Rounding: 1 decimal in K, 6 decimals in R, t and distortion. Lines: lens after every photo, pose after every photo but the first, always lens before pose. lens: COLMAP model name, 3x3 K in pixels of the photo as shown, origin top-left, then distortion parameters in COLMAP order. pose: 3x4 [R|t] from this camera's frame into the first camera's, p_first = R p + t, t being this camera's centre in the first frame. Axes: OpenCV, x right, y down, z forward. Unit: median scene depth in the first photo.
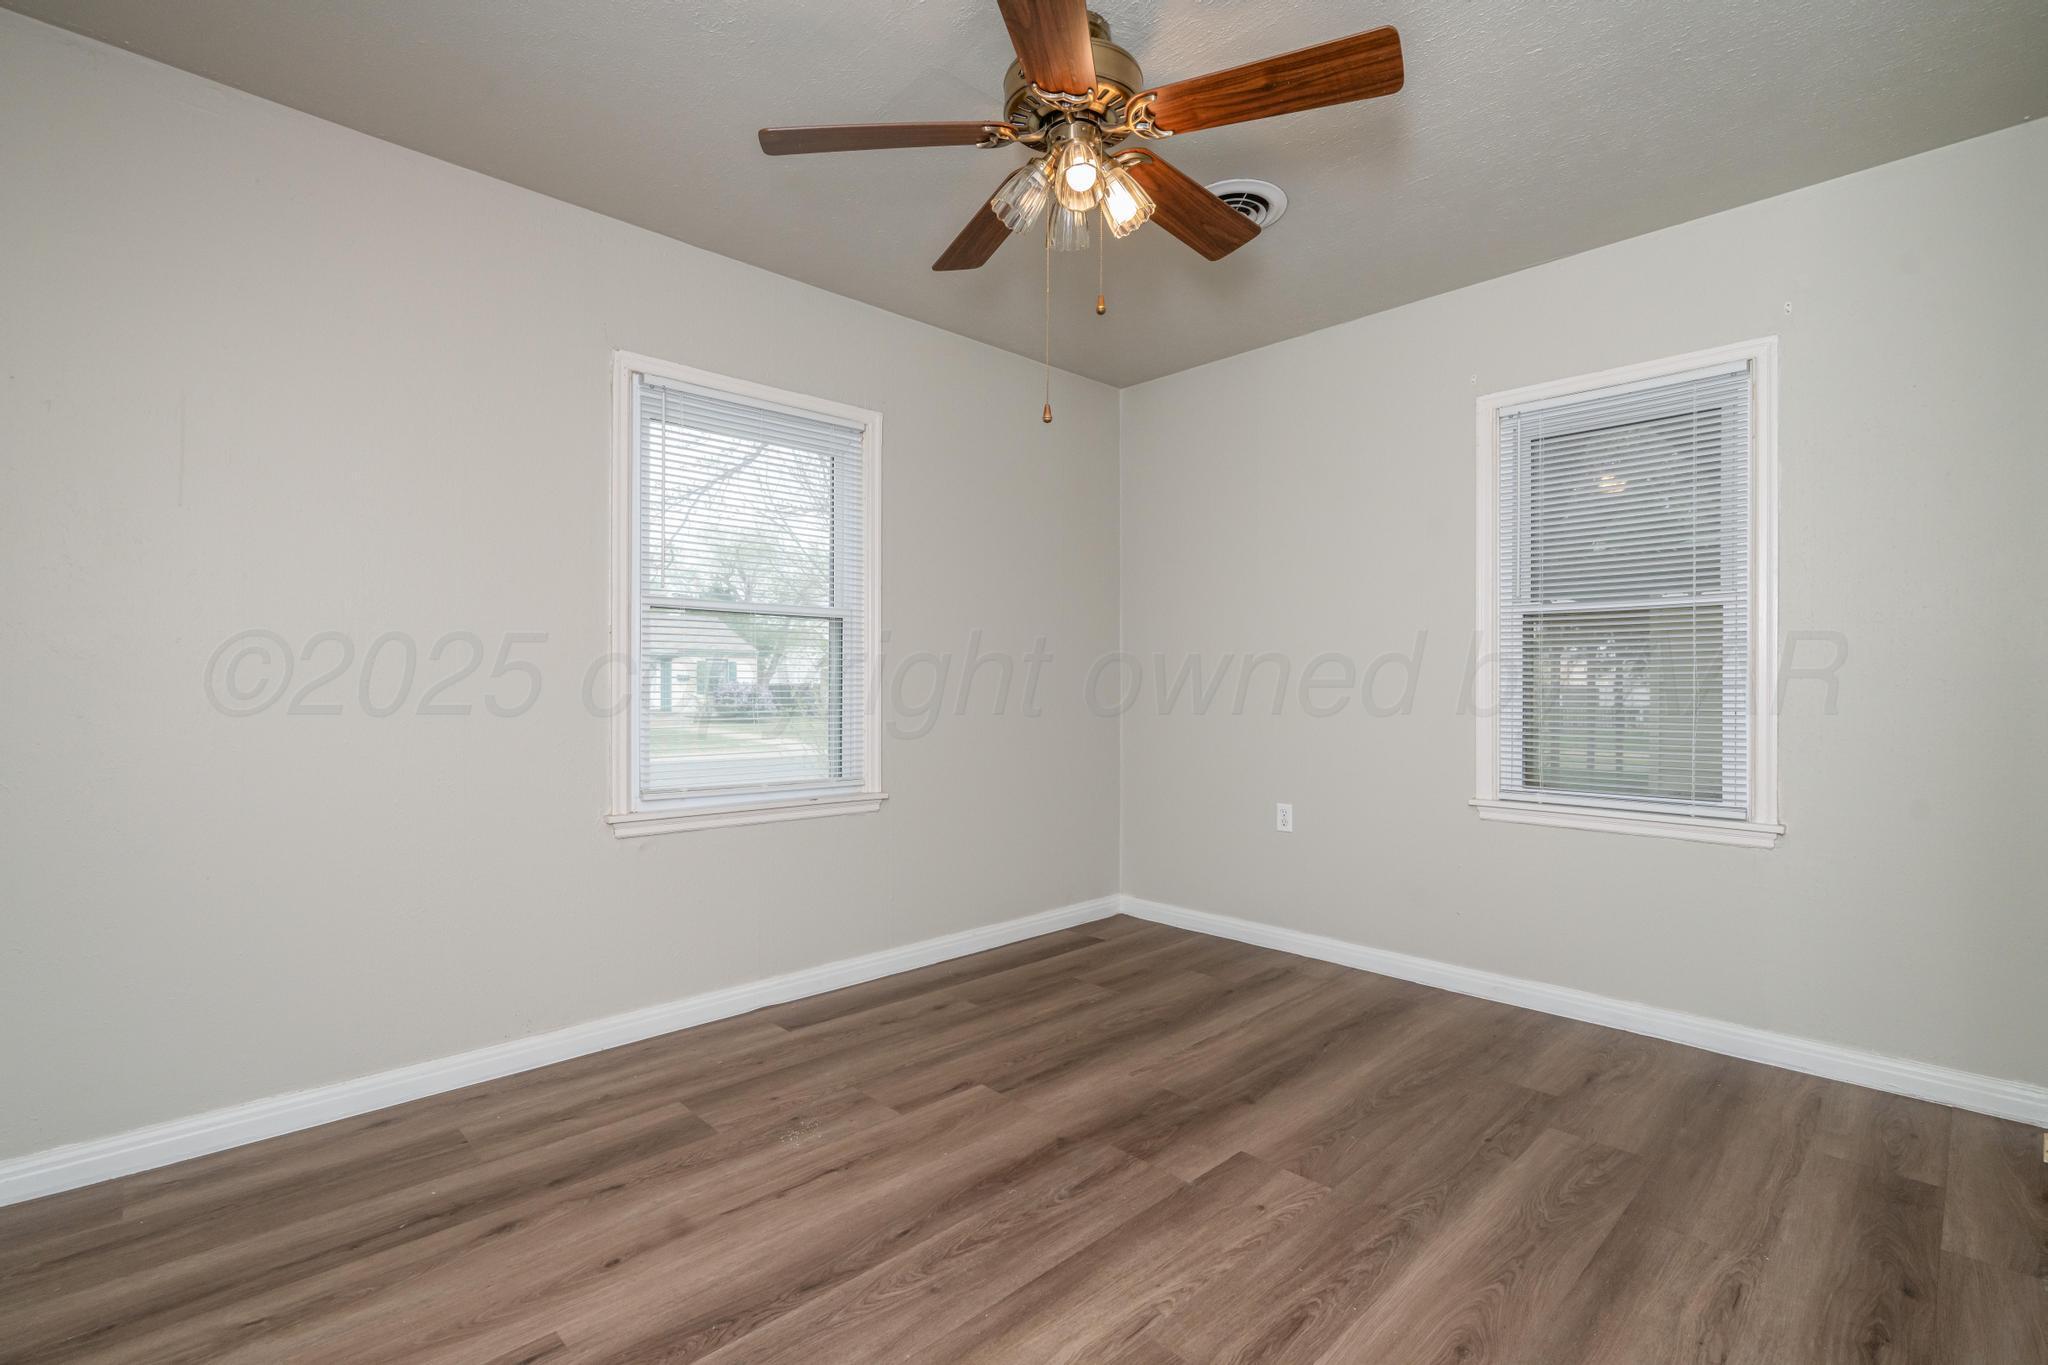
lens RADIAL K [[924.9, 0, 1018.2], [0, 924.9, 693.1], [0, 0, 1]] dist [-0.003634, 0.000754]
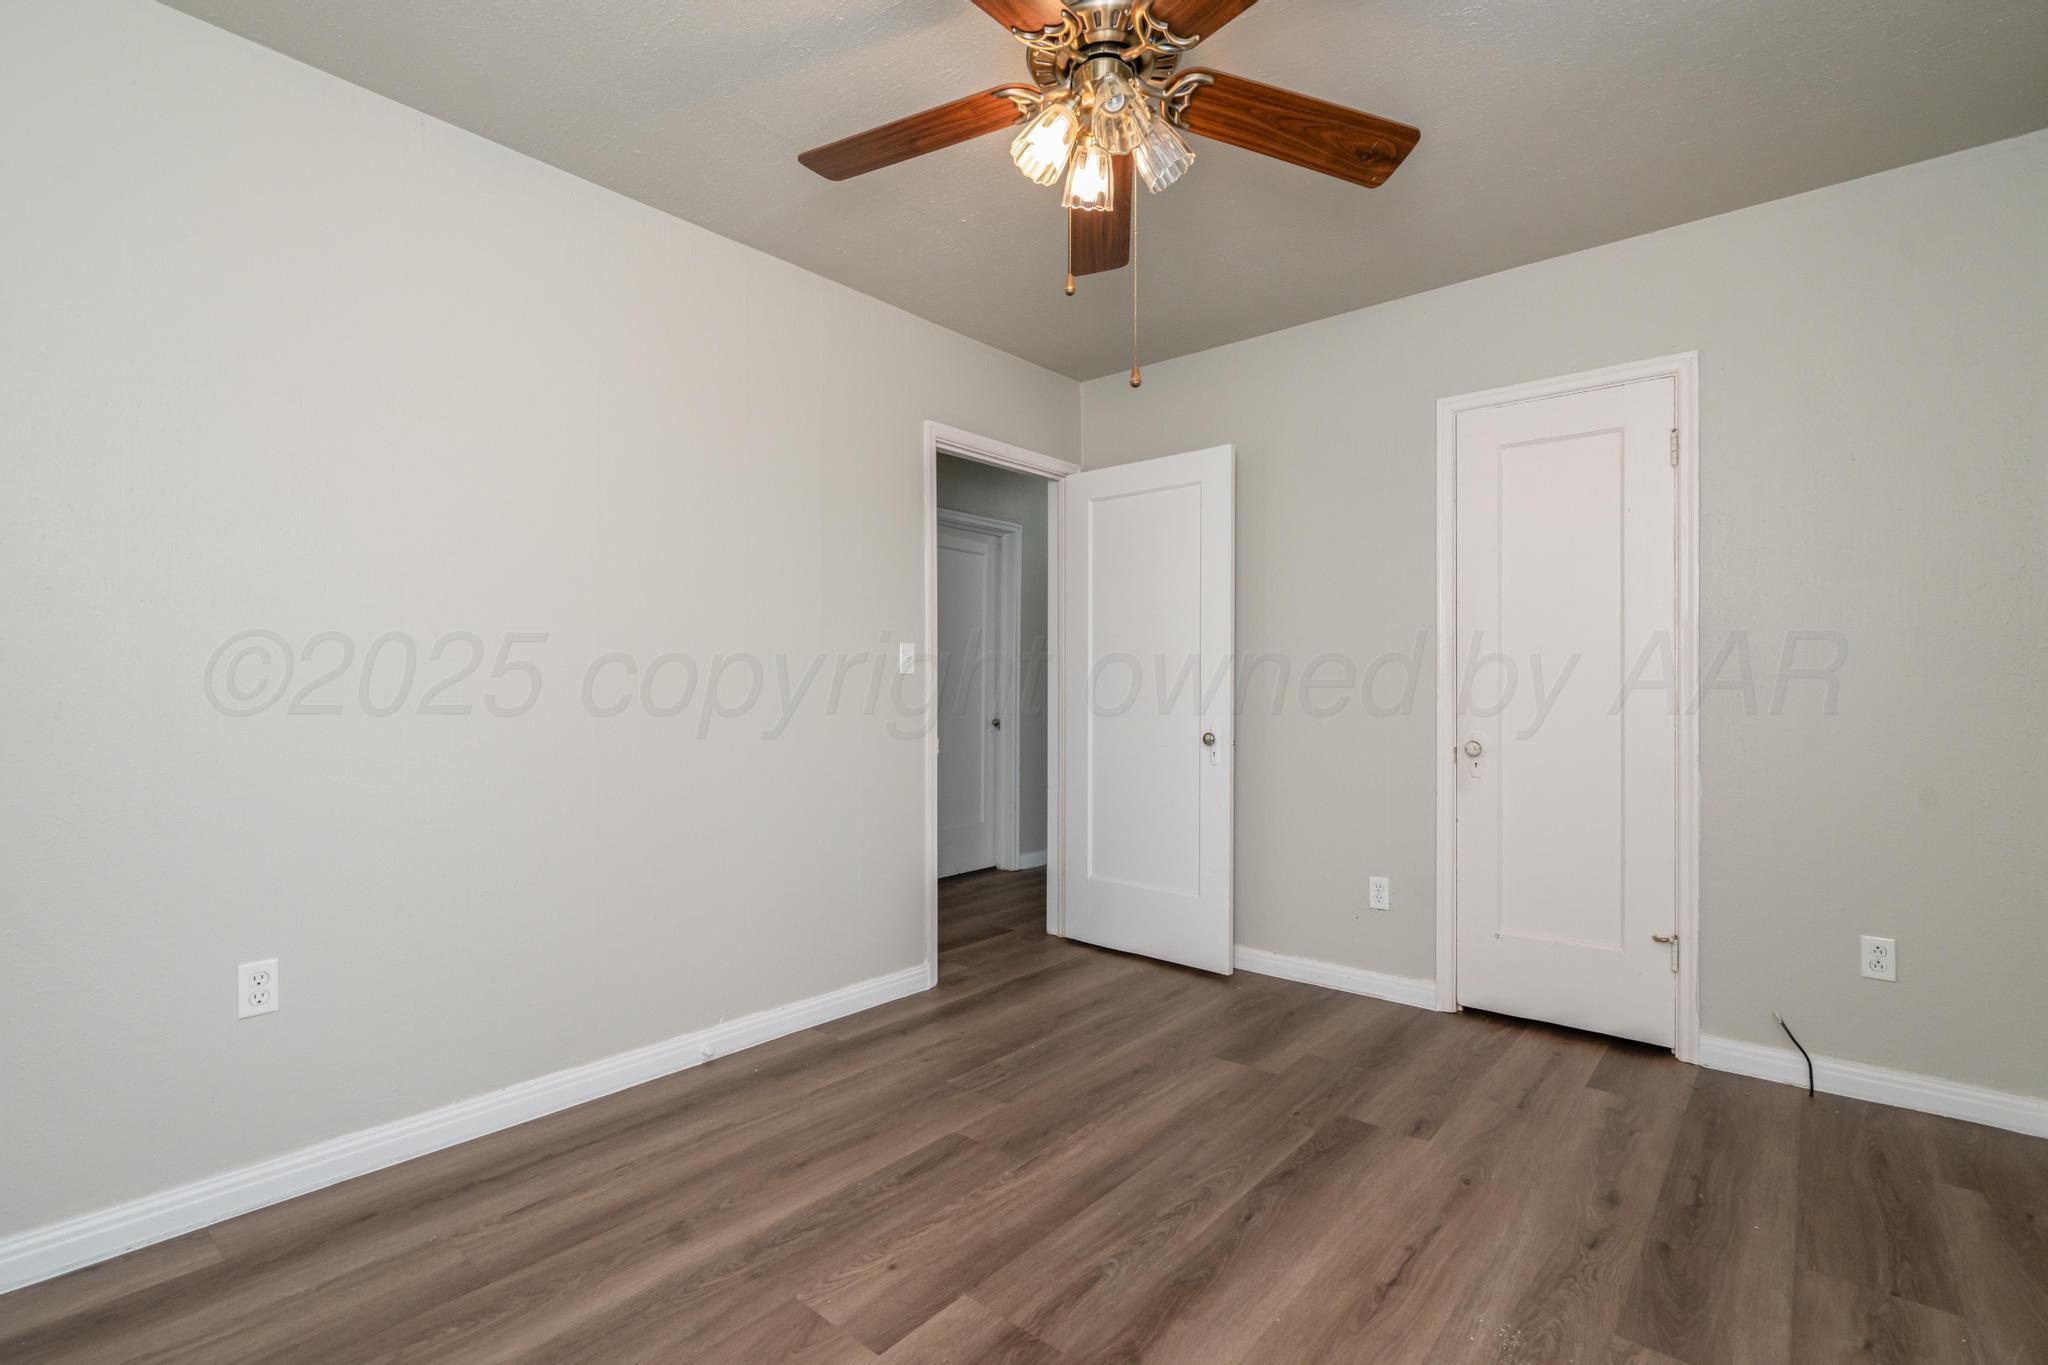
lens RADIAL K [[924.9, 0, 1011.9], [0, 924.9, 681.5], [0, 0, 1]] dist [-0.003634, 0.000754]
pose [[-0.995616, -0.003884, -0.093450, 0.240809], [-0.004235, 0.999985, 0.003559, -0.027315], [0.093435, 0.003939, -0.995618, 1.984738]]
